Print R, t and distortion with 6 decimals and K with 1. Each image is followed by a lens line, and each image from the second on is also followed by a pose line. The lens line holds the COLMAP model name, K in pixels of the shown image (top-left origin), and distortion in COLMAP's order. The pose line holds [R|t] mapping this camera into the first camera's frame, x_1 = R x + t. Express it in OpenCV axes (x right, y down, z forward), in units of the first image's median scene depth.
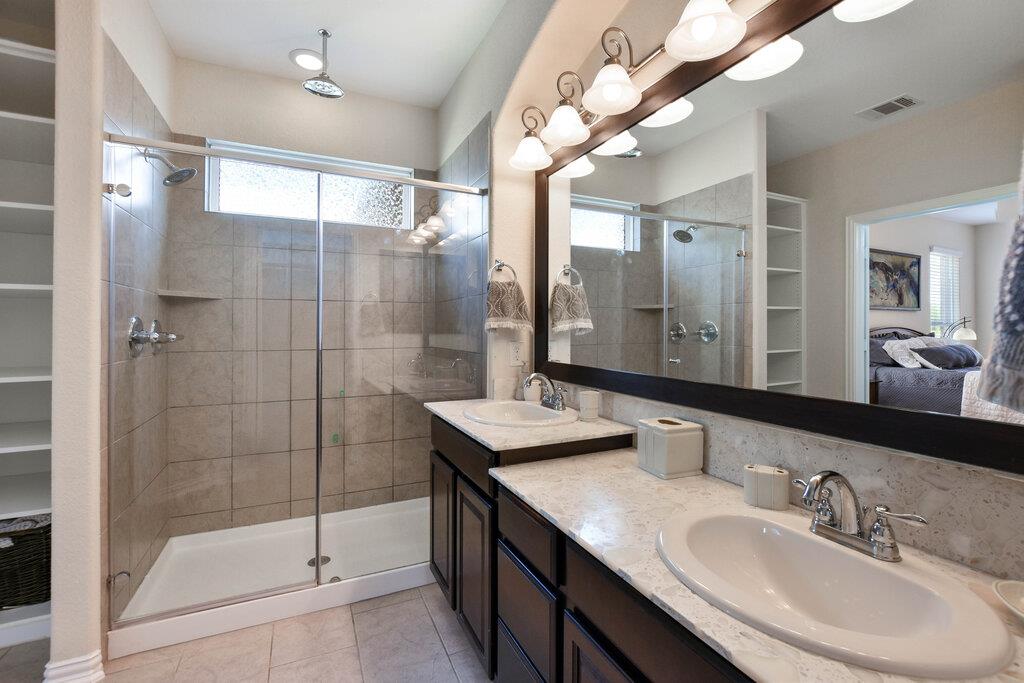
lens RADIAL K [[450.5, 0, 512.5], [0, 450.5, 331.2], [0, 0, 1]] dist [-0.008097, 0.001335]
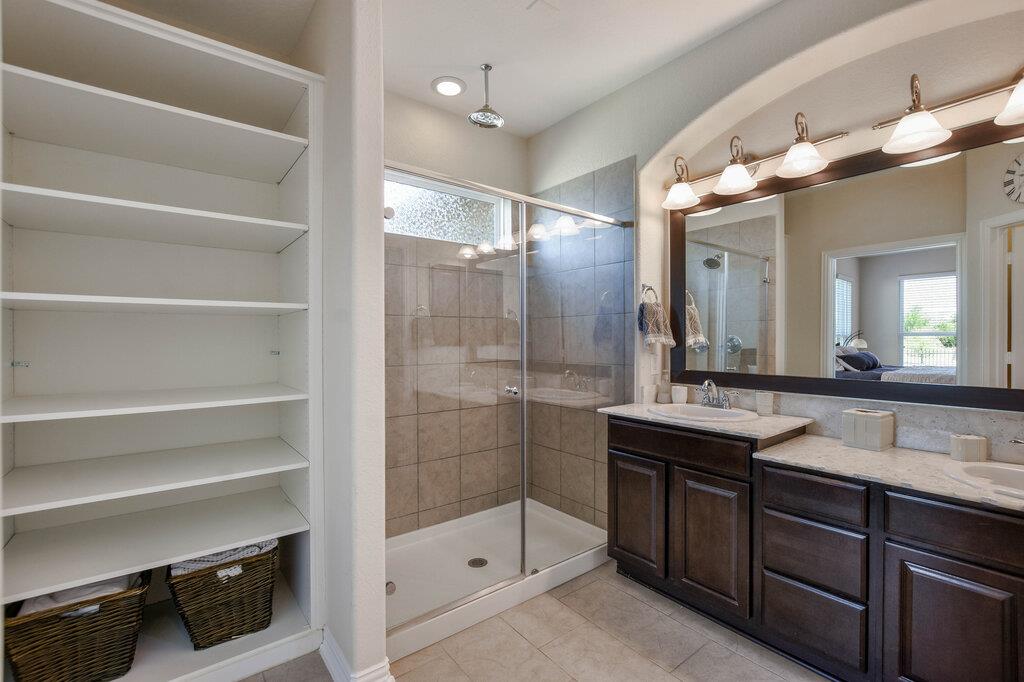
lens RADIAL K [[450.5, 0, 513.5], [0, 450.5, 343.6], [0, 0, 1]] dist [-0.008097, 0.001335]
pose [[0.974304, -0.007186, 0.225122, -0.609296], [0.006656, 0.999973, 0.003114, -0.010398], [-0.225138, -0.001535, 0.974326, -0.058185]]
